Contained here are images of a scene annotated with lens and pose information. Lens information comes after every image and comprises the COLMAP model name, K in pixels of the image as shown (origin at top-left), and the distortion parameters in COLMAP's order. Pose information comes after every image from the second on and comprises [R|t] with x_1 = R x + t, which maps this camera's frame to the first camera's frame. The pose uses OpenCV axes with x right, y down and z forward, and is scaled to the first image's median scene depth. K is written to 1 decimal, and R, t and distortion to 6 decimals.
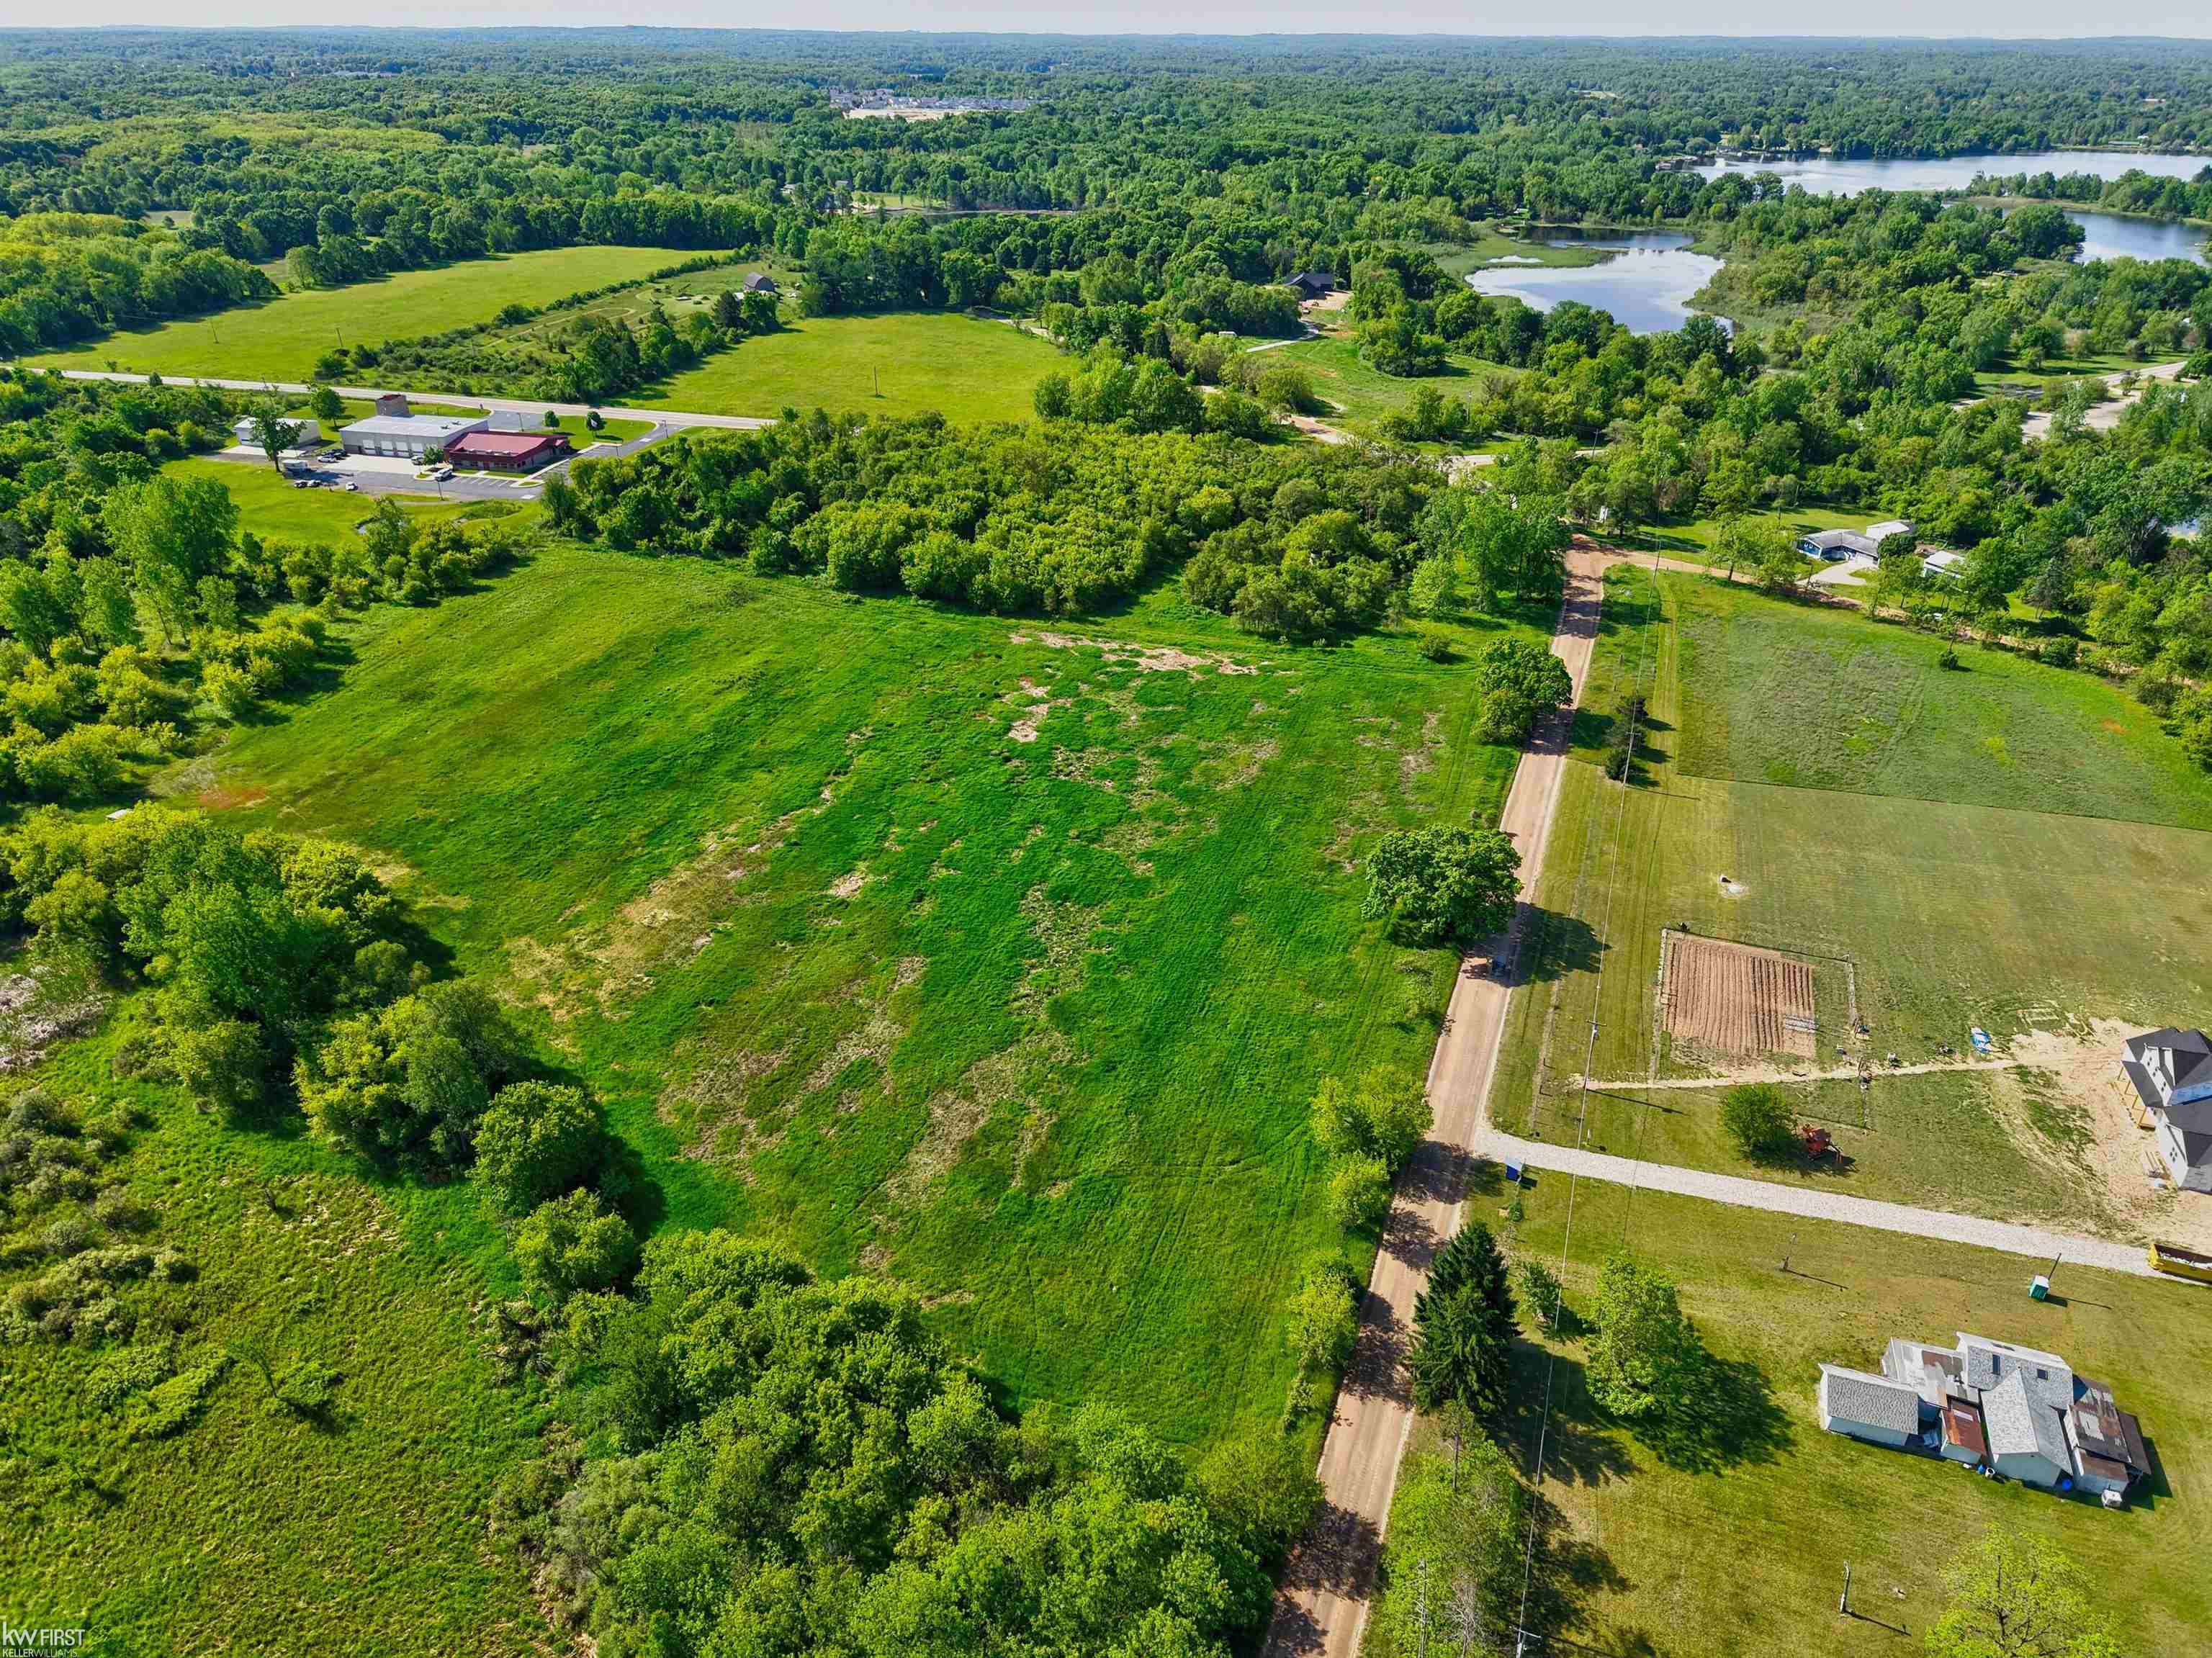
lens RADIAL K [[1476.7, 0, 1109.9], [0, 1476.7, 820.0], [0, 0, 1]] dist [0.032958, -0.028689]
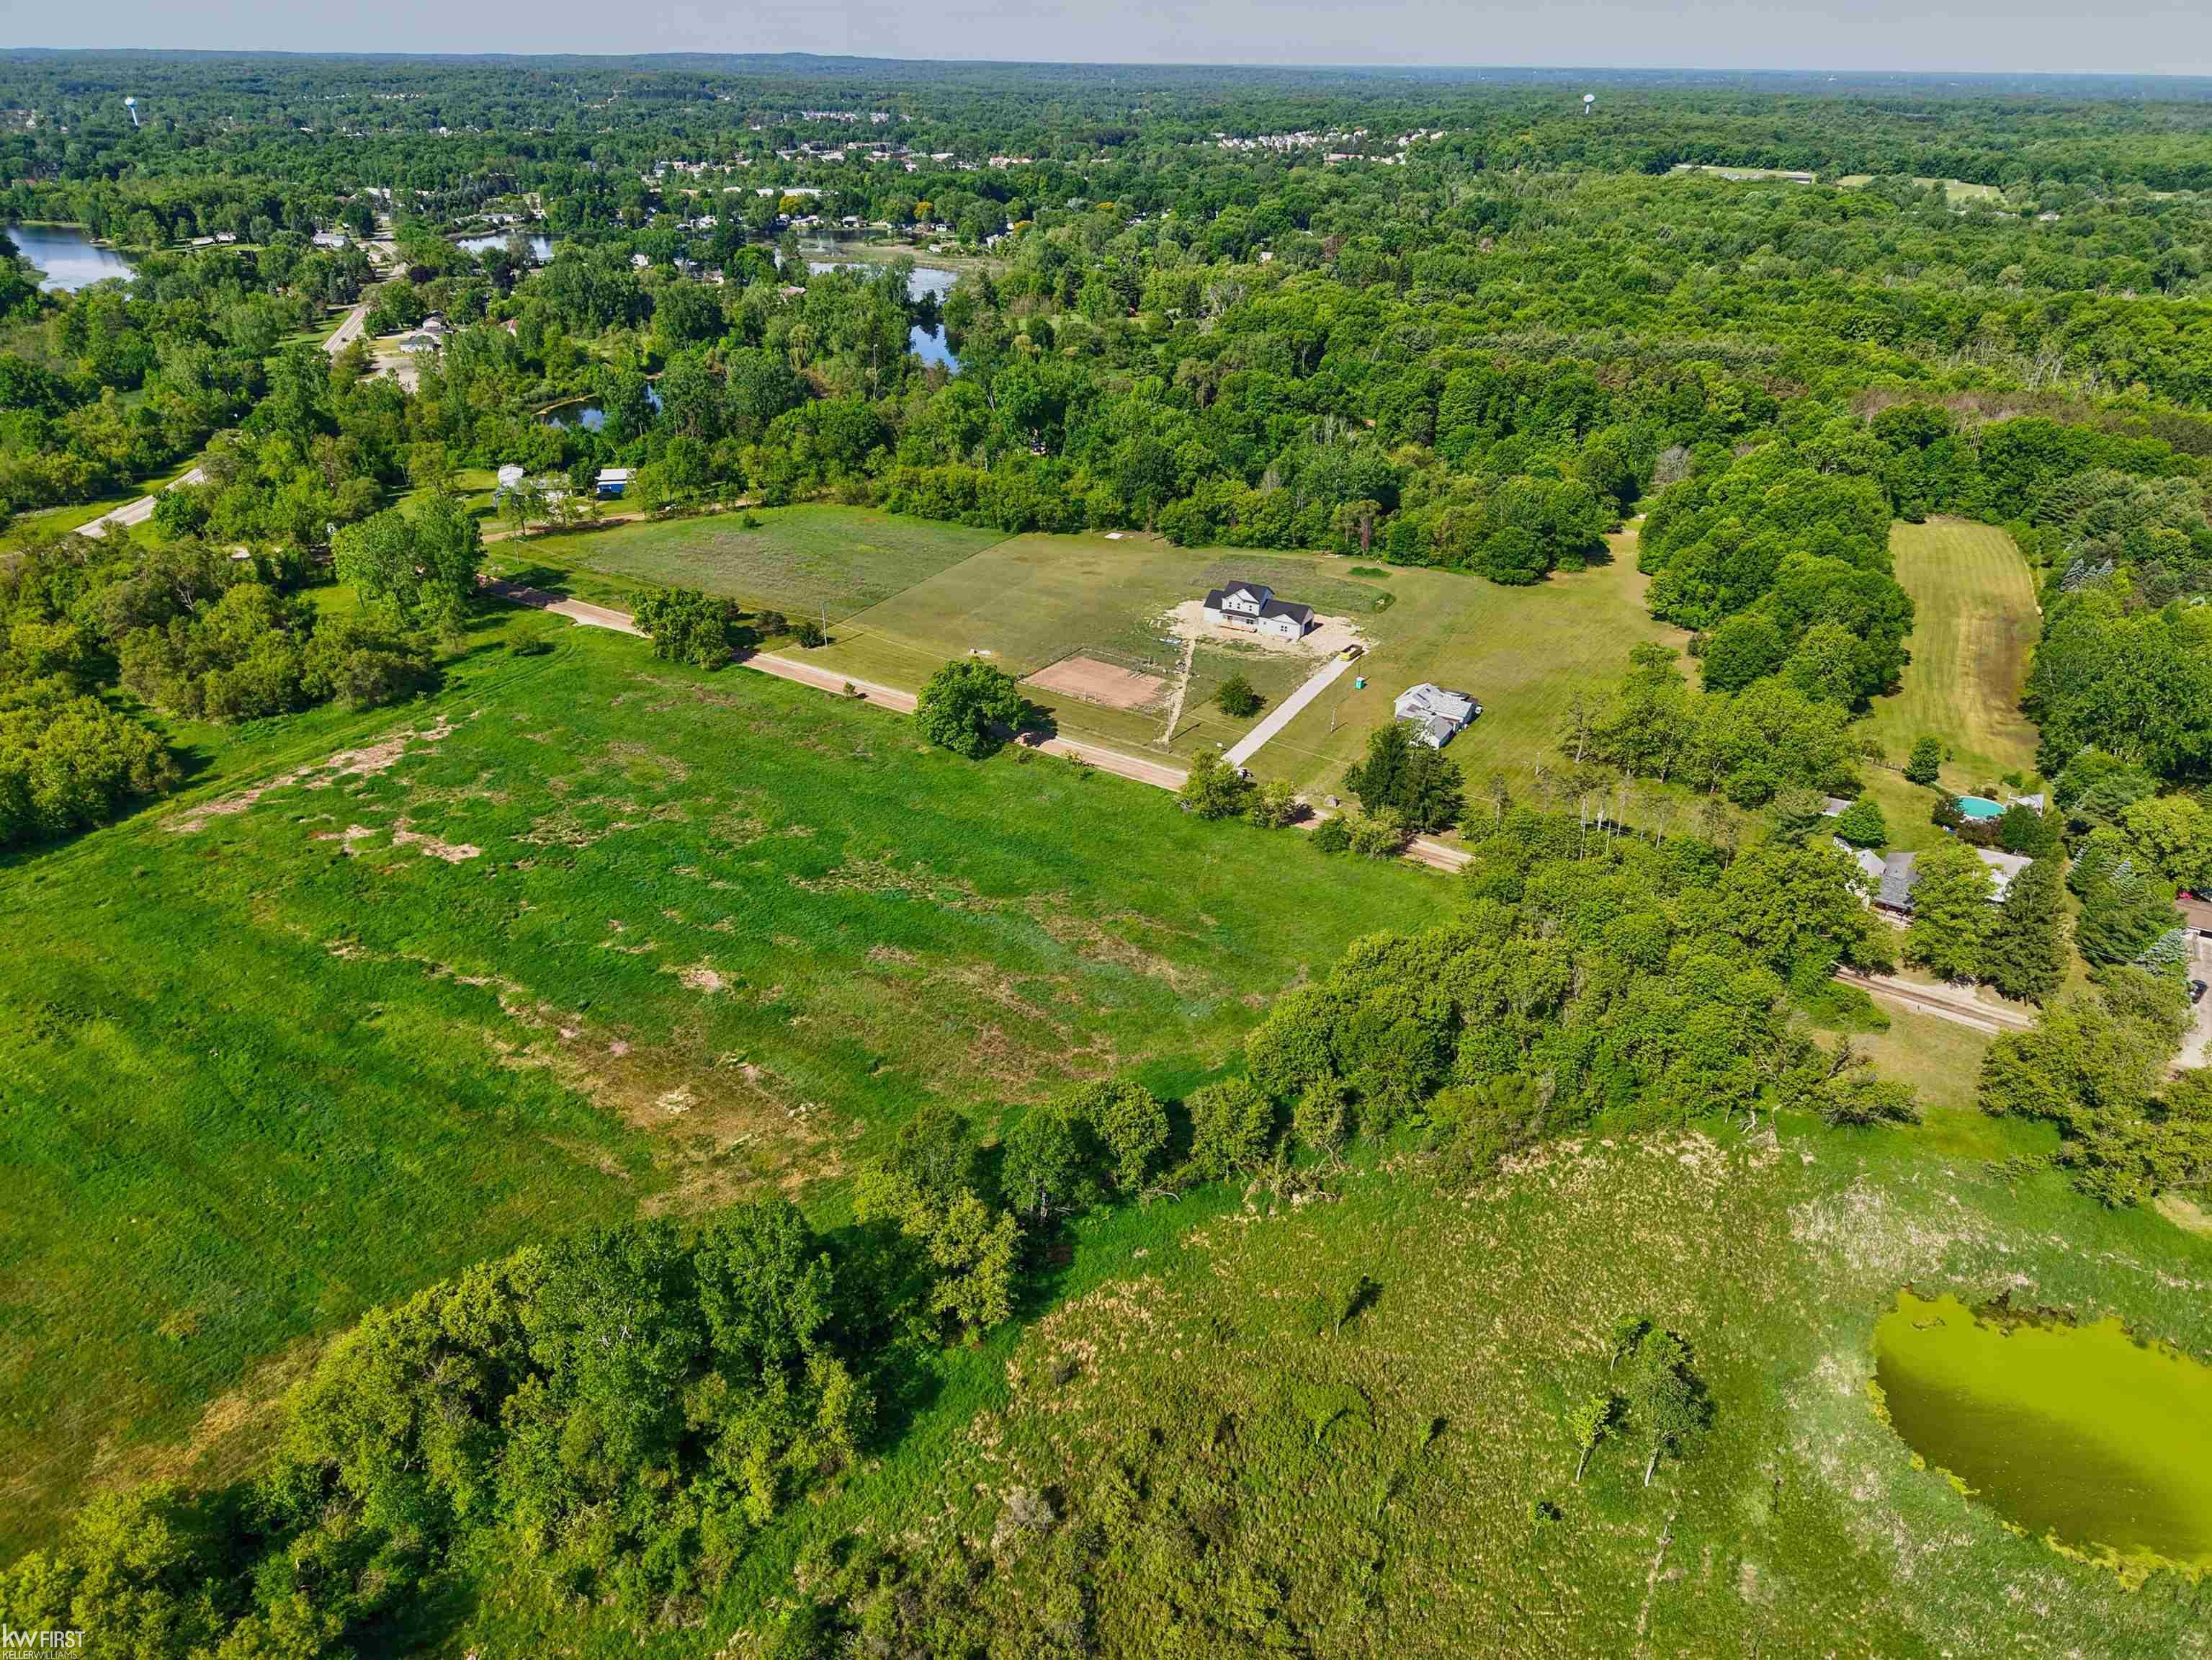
lens RADIAL K [[1477.0, 0, 1109.1], [0, 1477.0, 830.9], [0, 0, 1]] dist [0.032958, -0.028689]
pose [[0.227682, -0.453335, 0.861770, -0.572984], [0.447666, 0.834673, 0.320806, -0.141736], [-0.864729, 0.312743, 0.392983, 0.254038]]
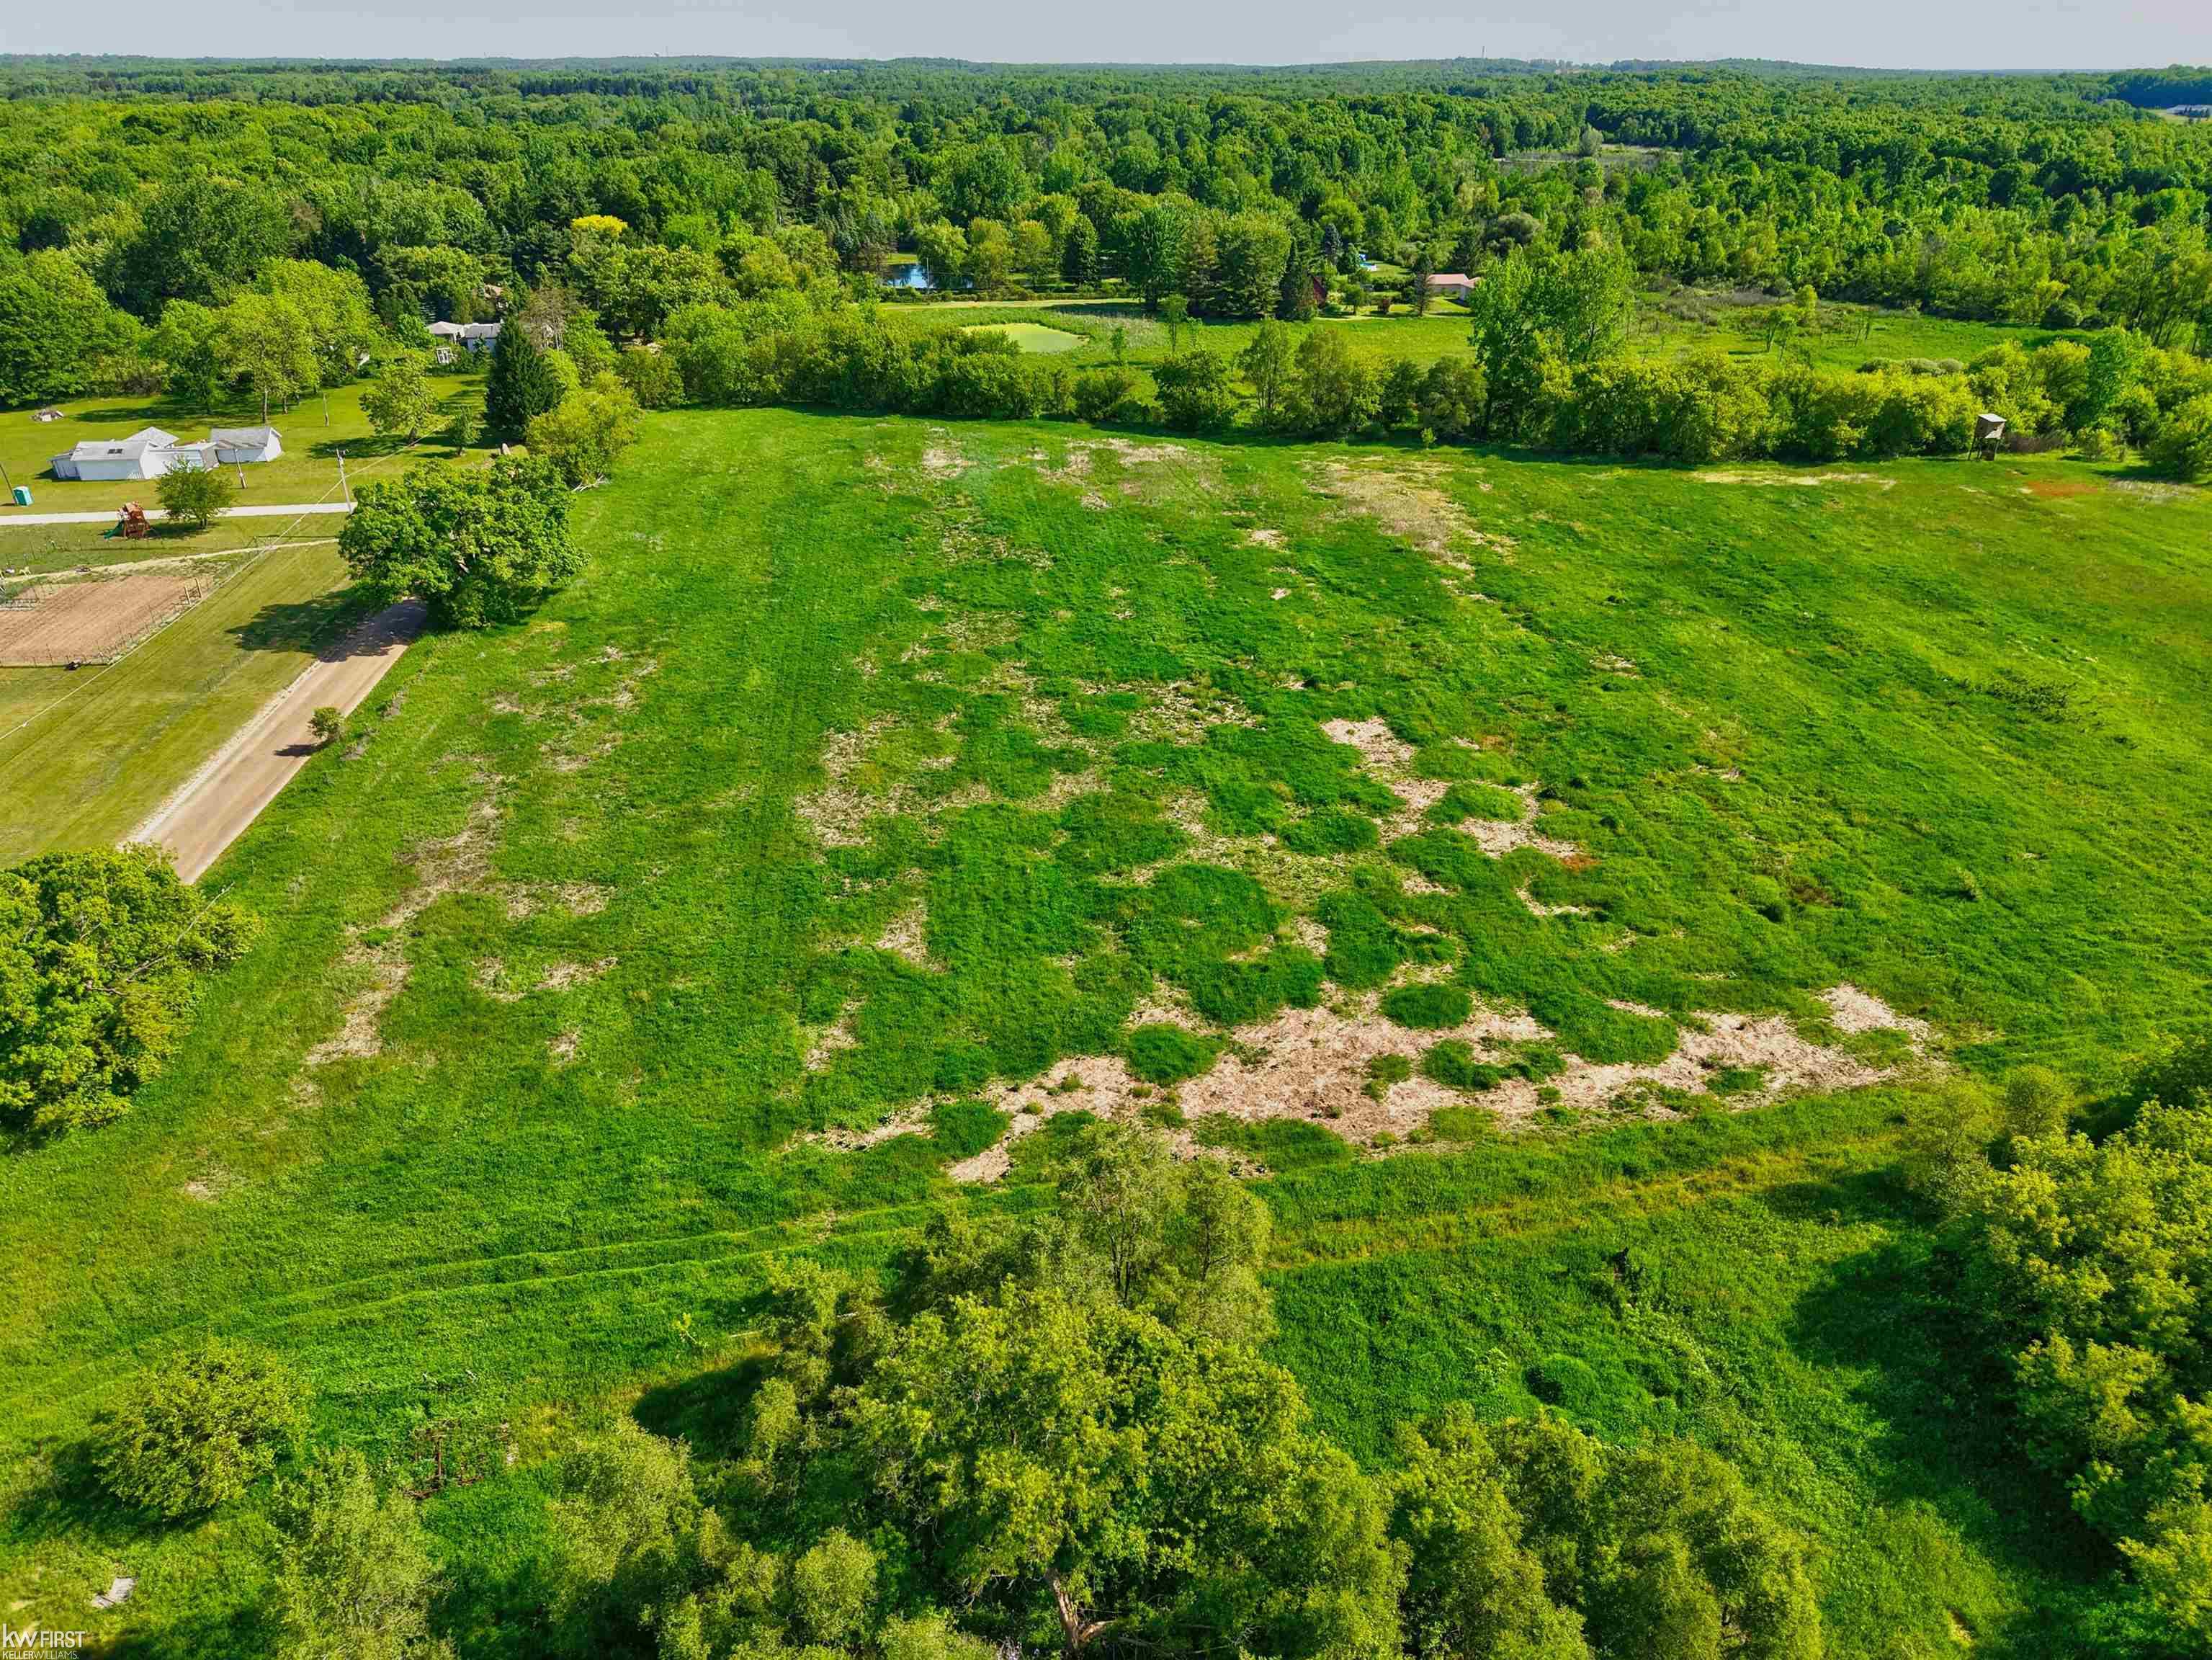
lens RADIAL K [[1477.0, 0, 1112.3], [0, 1477.0, 844.5], [0, 0, 1]] dist [0.032958, -0.028689]
pose [[-0.900631, 0.190744, -0.390487, 0.155563], [-0.215030, 0.585240, 0.781829, -0.301832], [0.377658, 0.788106, -0.486070, 0.969720]]
